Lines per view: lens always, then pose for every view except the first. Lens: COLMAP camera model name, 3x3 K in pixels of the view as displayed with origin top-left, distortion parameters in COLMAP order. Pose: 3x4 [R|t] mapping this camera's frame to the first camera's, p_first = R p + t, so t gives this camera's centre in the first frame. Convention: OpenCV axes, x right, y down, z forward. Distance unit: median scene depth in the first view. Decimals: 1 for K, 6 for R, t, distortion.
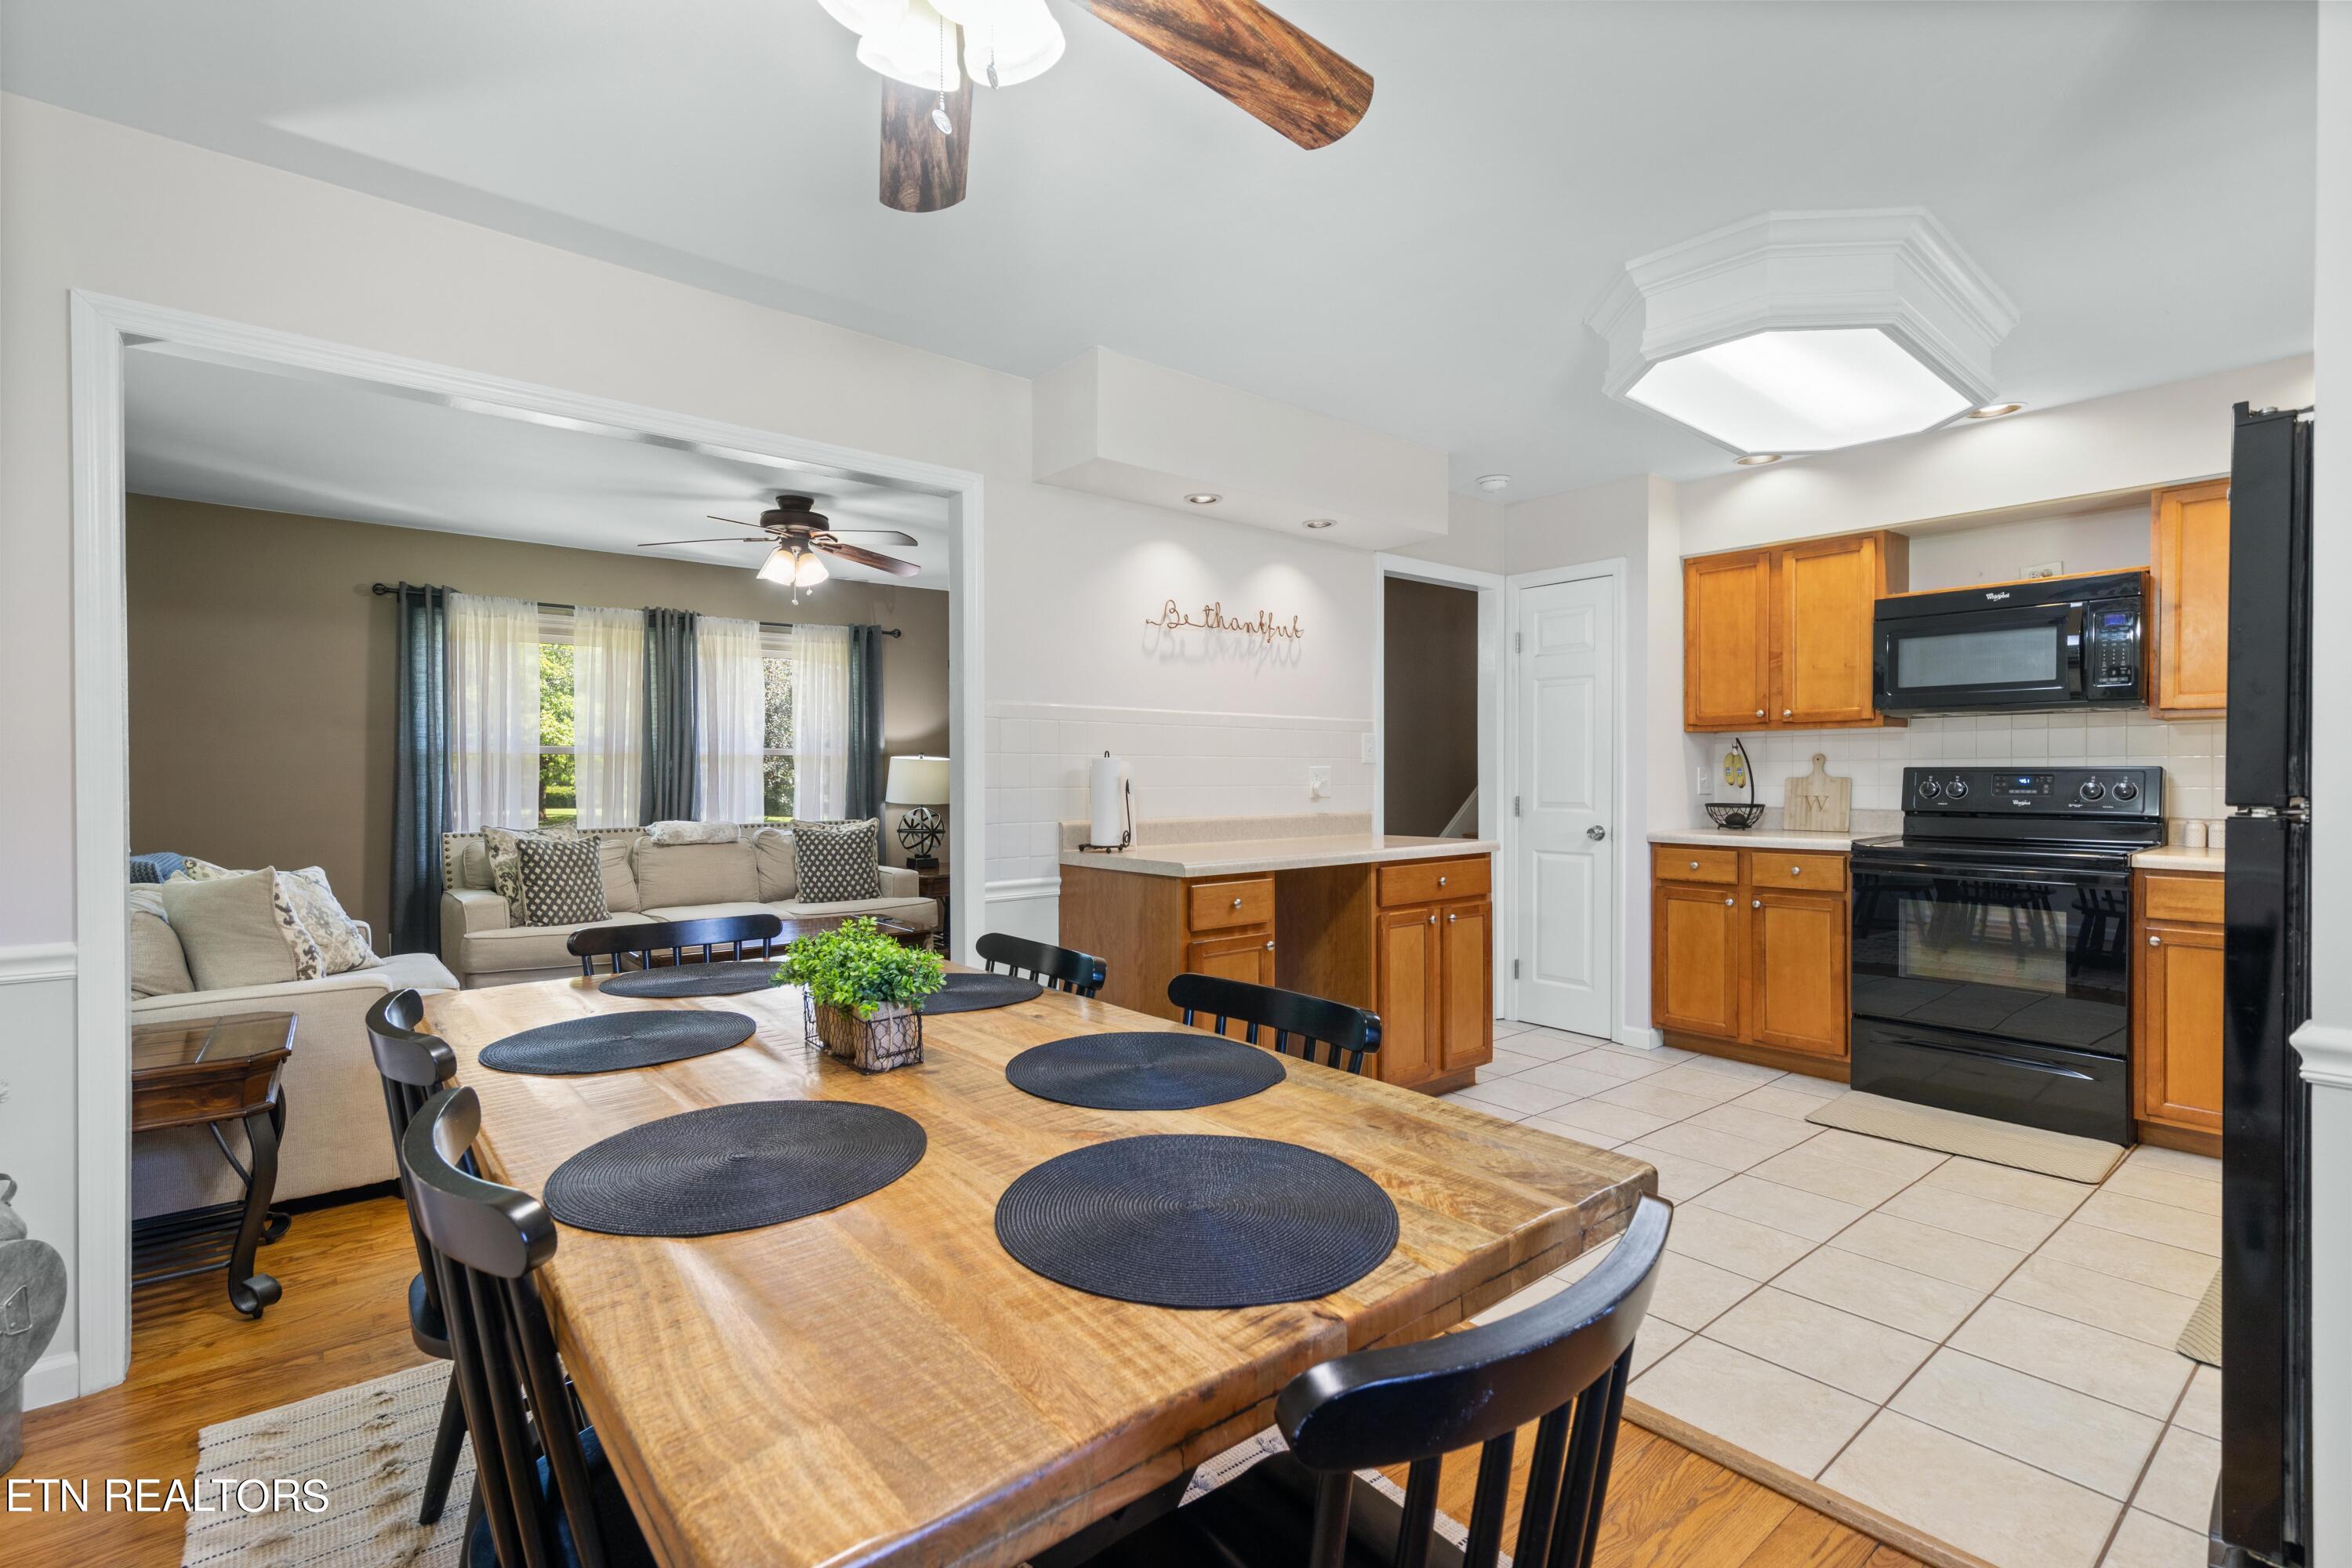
lens RADIAL K [[1076.2, 0, 1158.8], [0, 1076.2, 782.3], [0, 0, 1]] dist [0.003316, 0.000471]
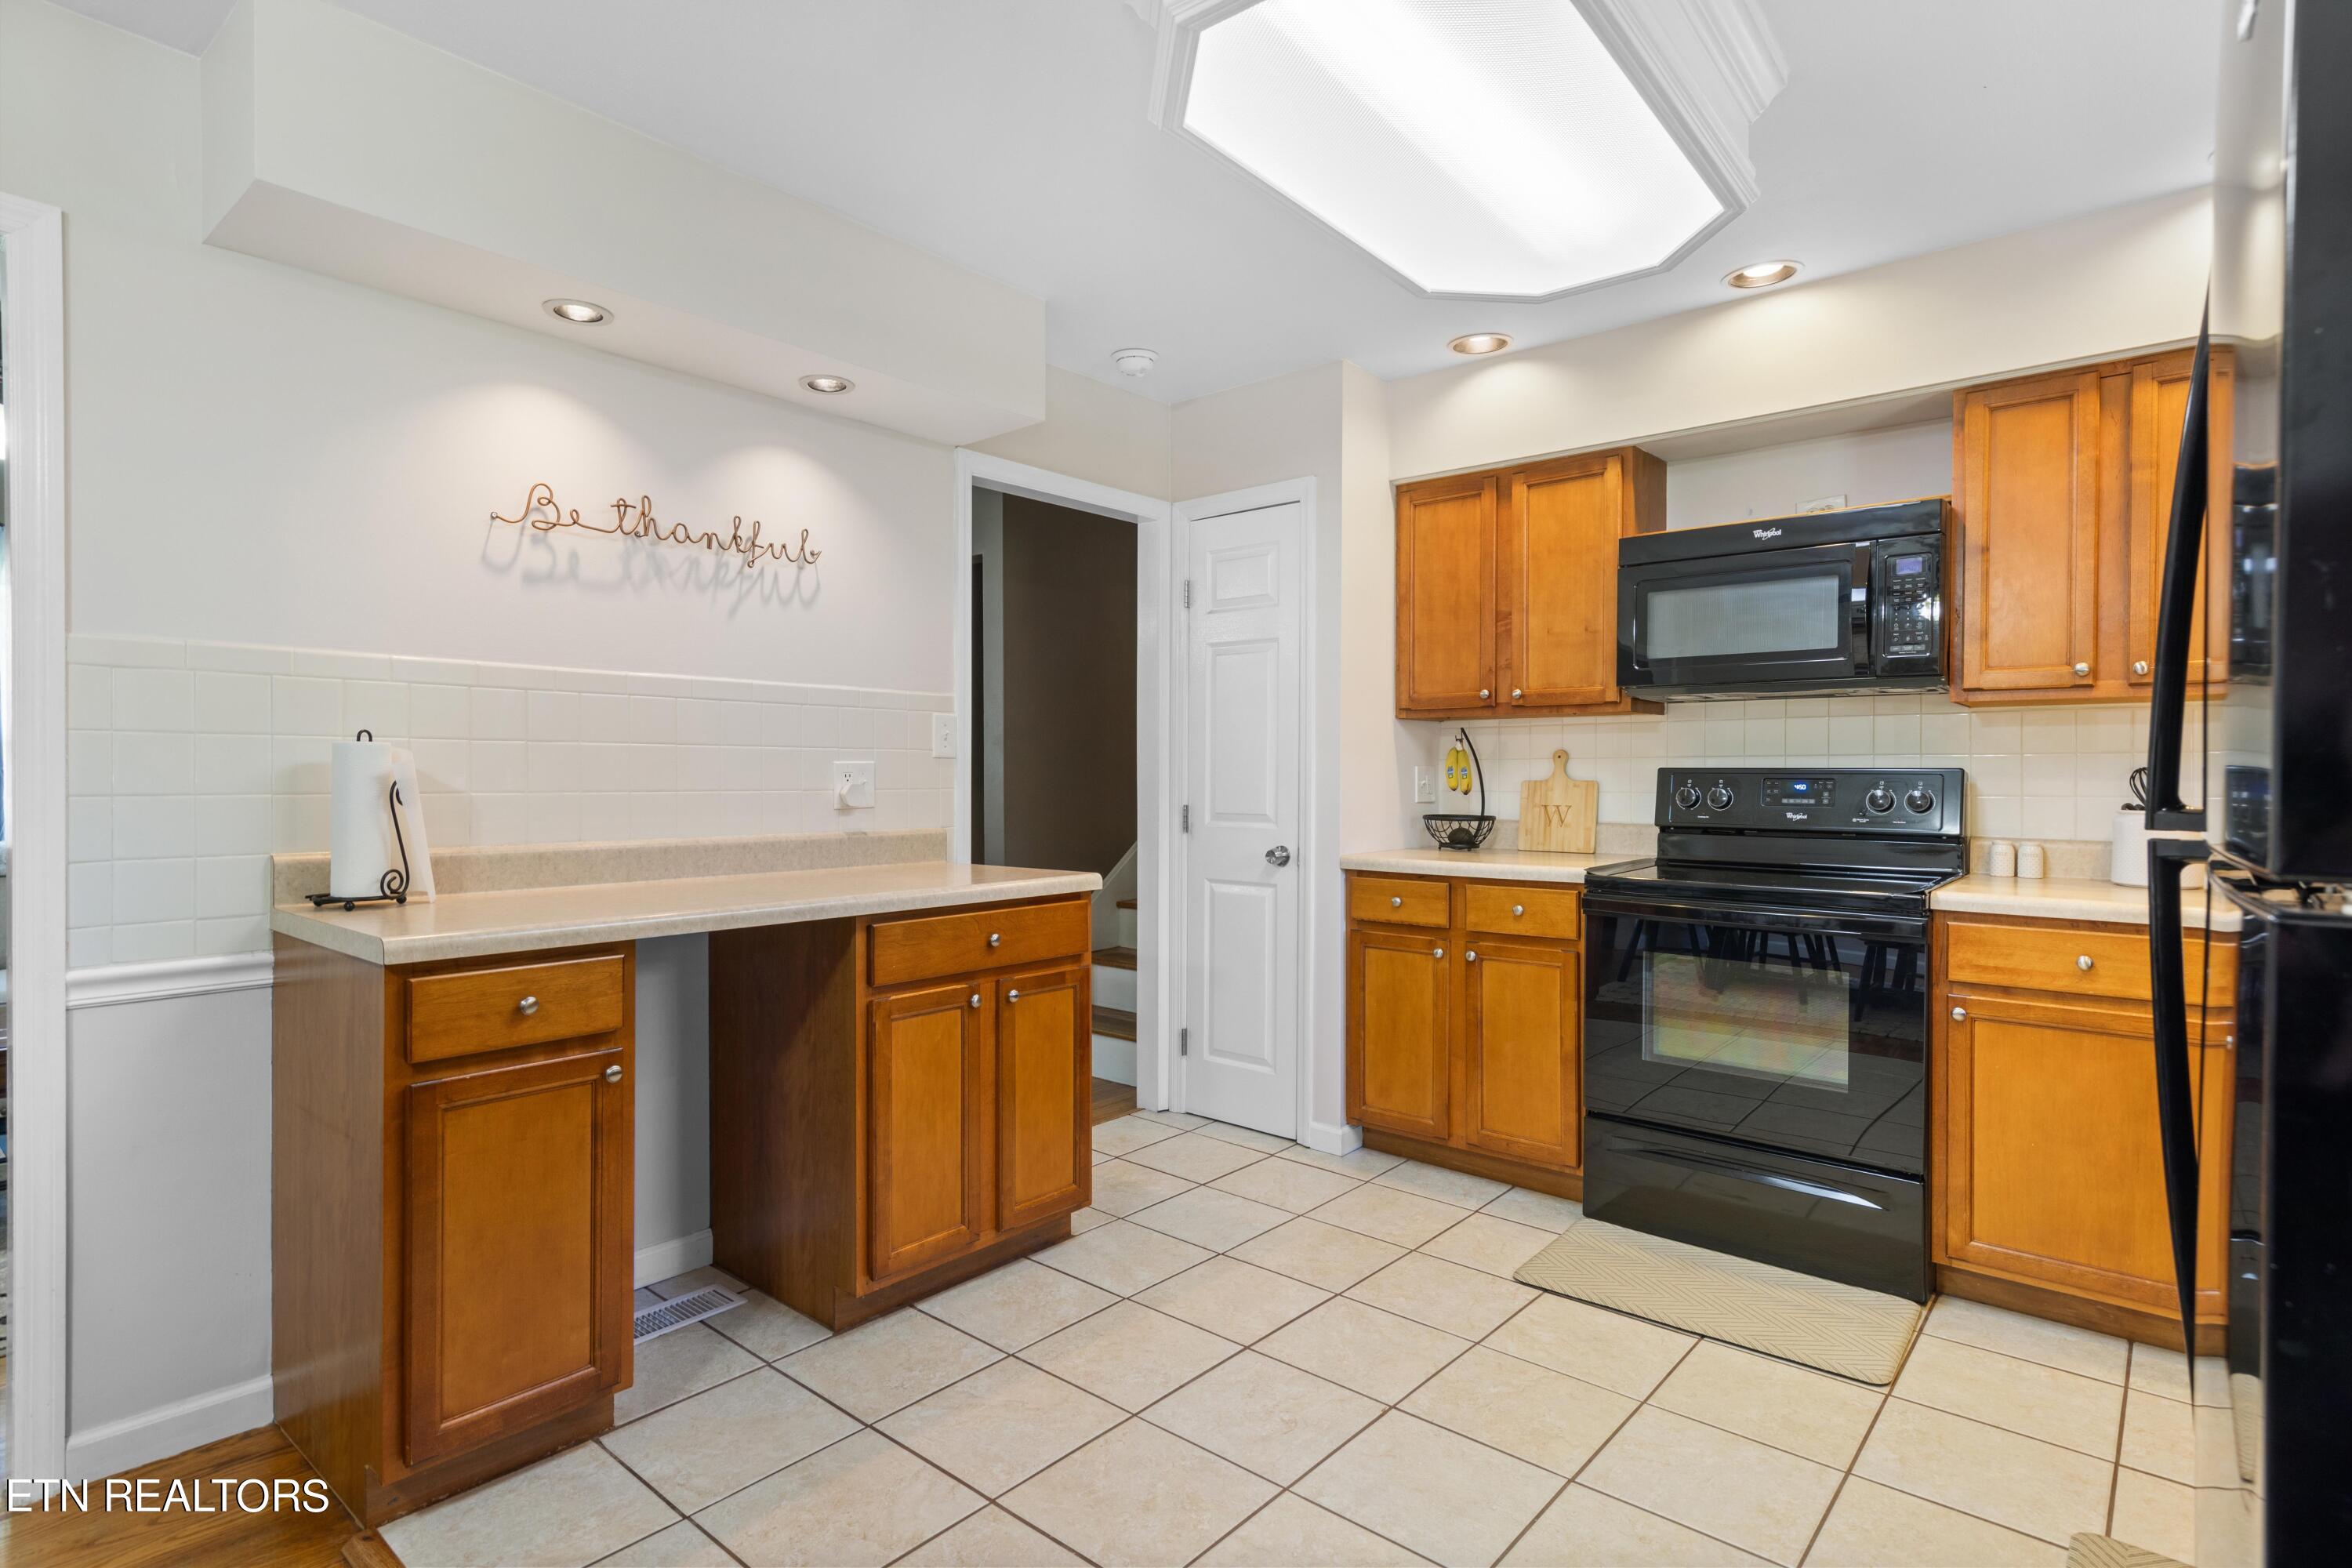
lens RADIAL K [[1183.0, 0, 1168.3], [0, 1183.0, 783.5], [0, 0, 1]] dist [0.009799, -0.001291]
pose [[0.984633, 0.003311, 0.174607, 0.228992], [-0.003348, 0.999994, -0.000084, -0.002084], [-0.174606, -0.000502, 0.984638, 0.268965]]
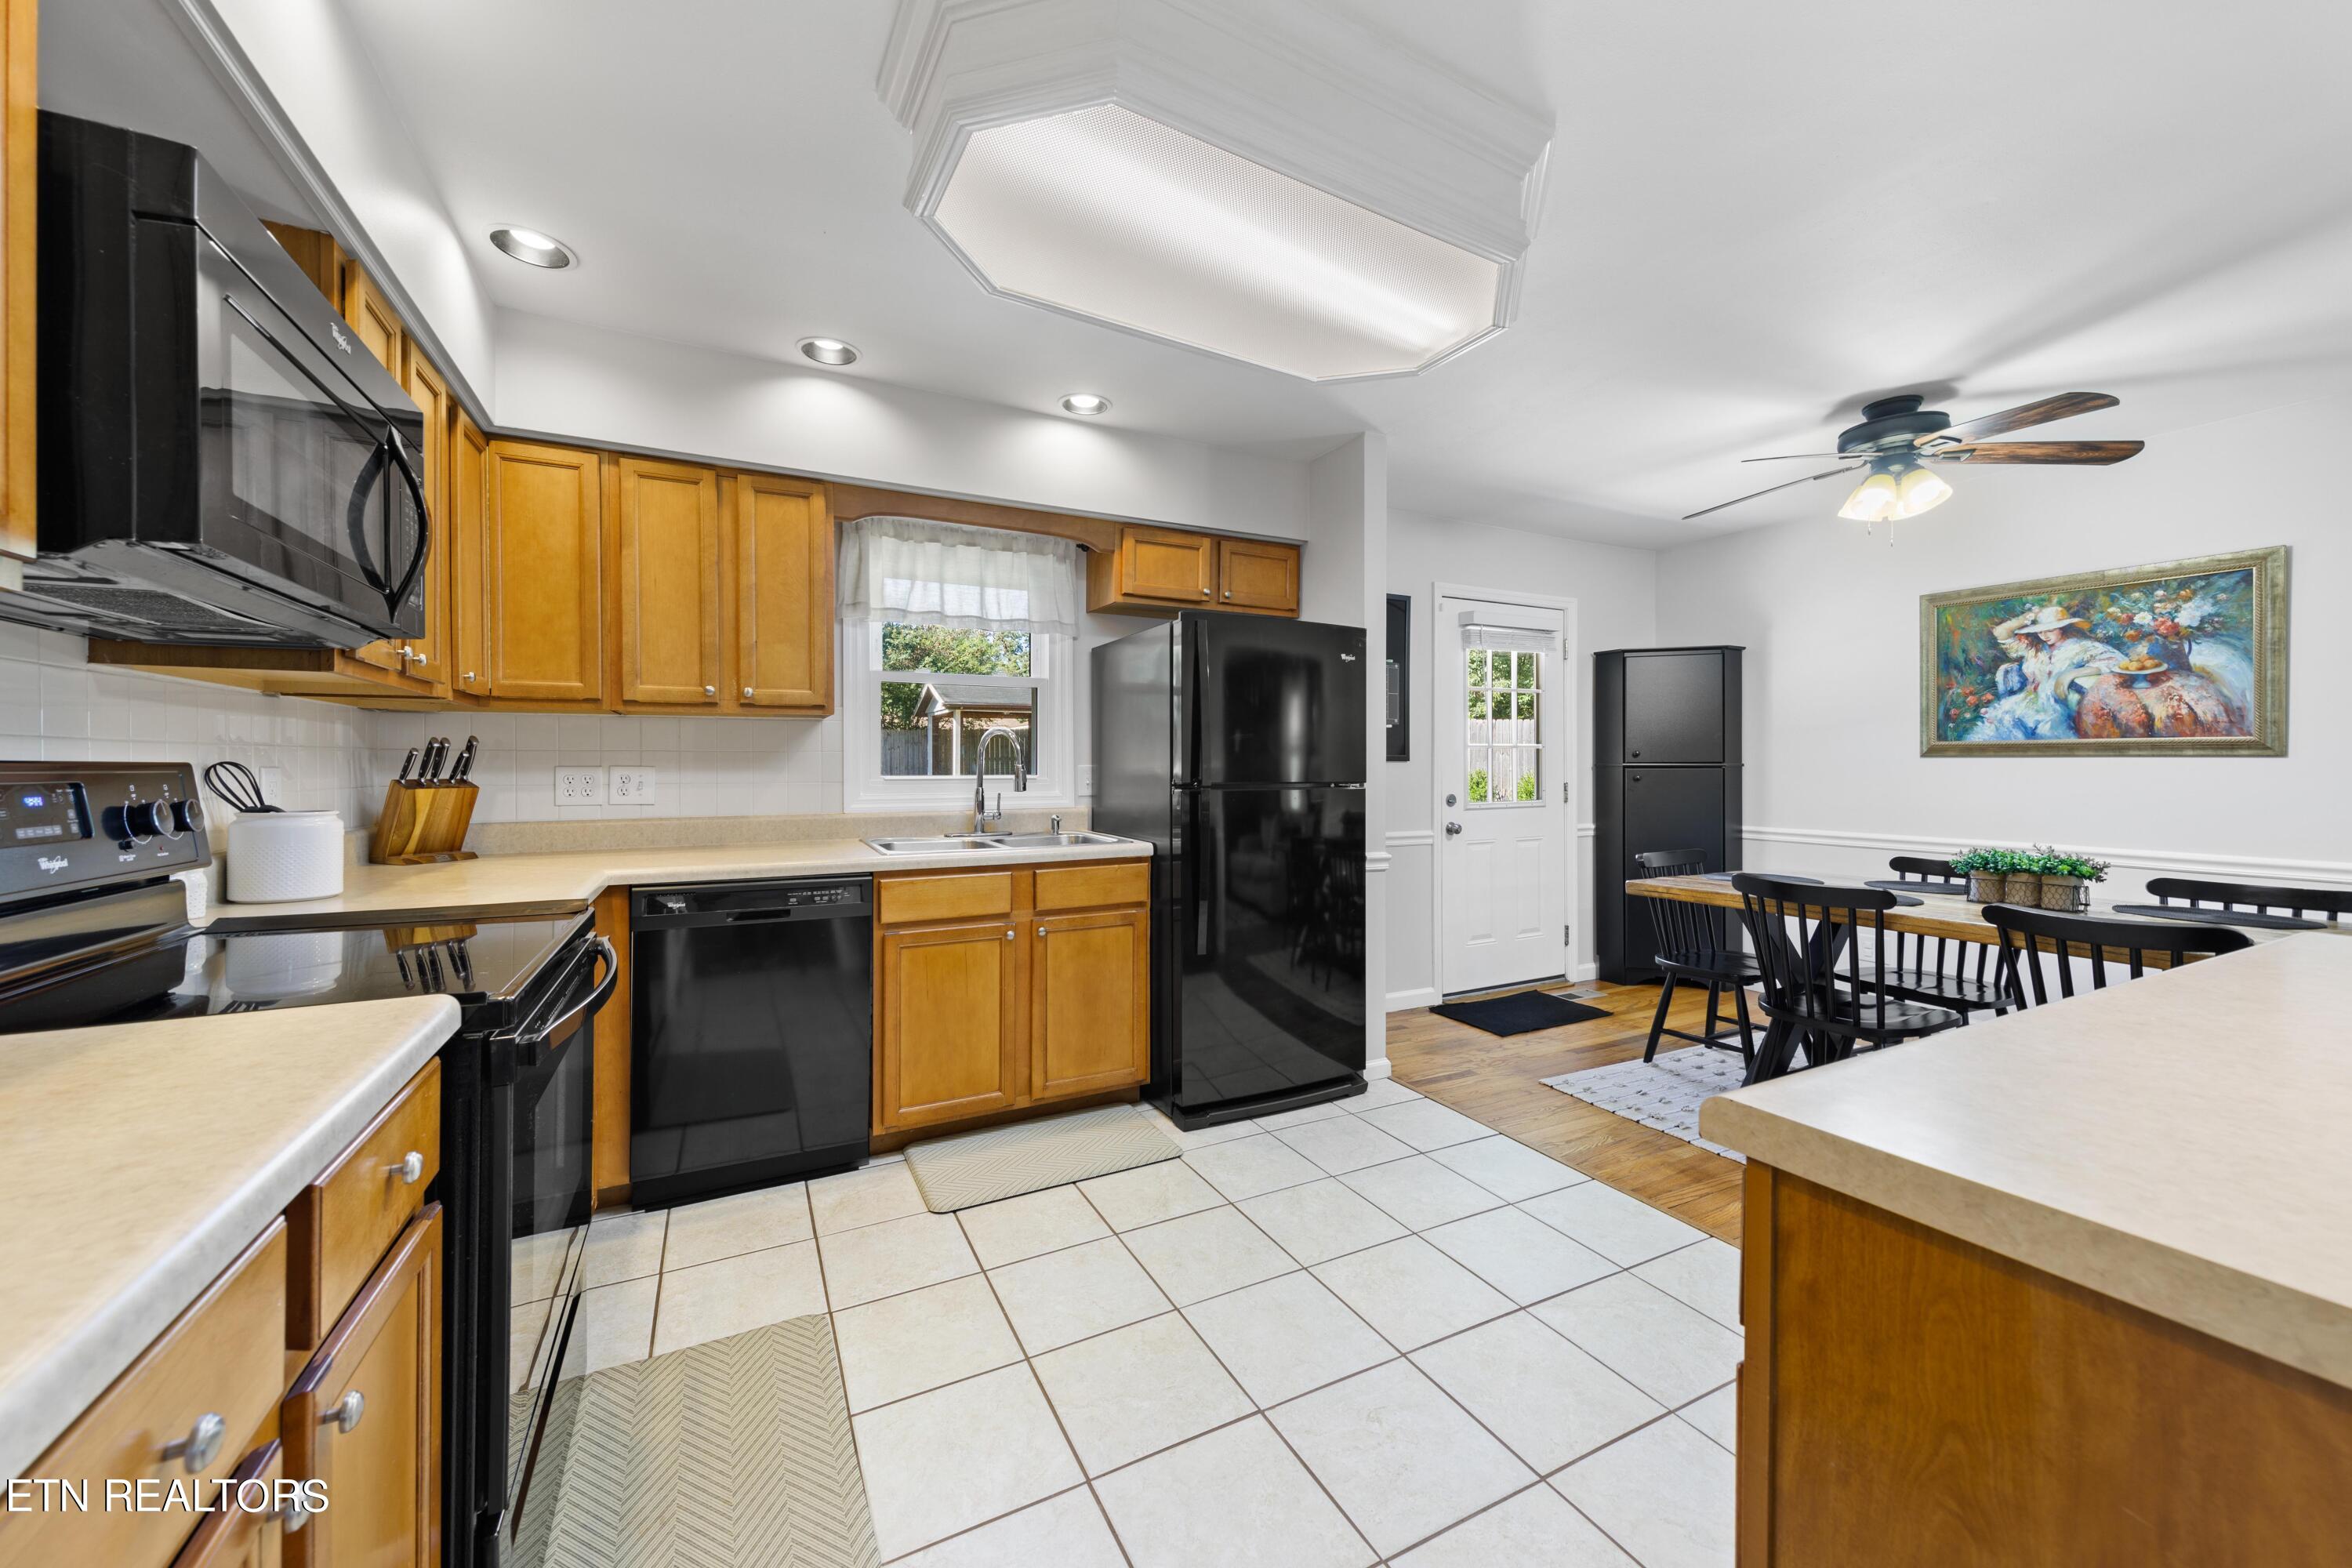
lens RADIAL K [[875.0, 0, 1169.2], [0, 875.0, 769.6], [0, 0, 1]] dist [0.009621, 0.000083]
pose [[-0.977705, 0.000842, 0.209983, 0.386473], [0.003351, 0.999927, 0.011593, -0.013478], [-0.209958, 0.012038, -0.977636, 1.202685]]
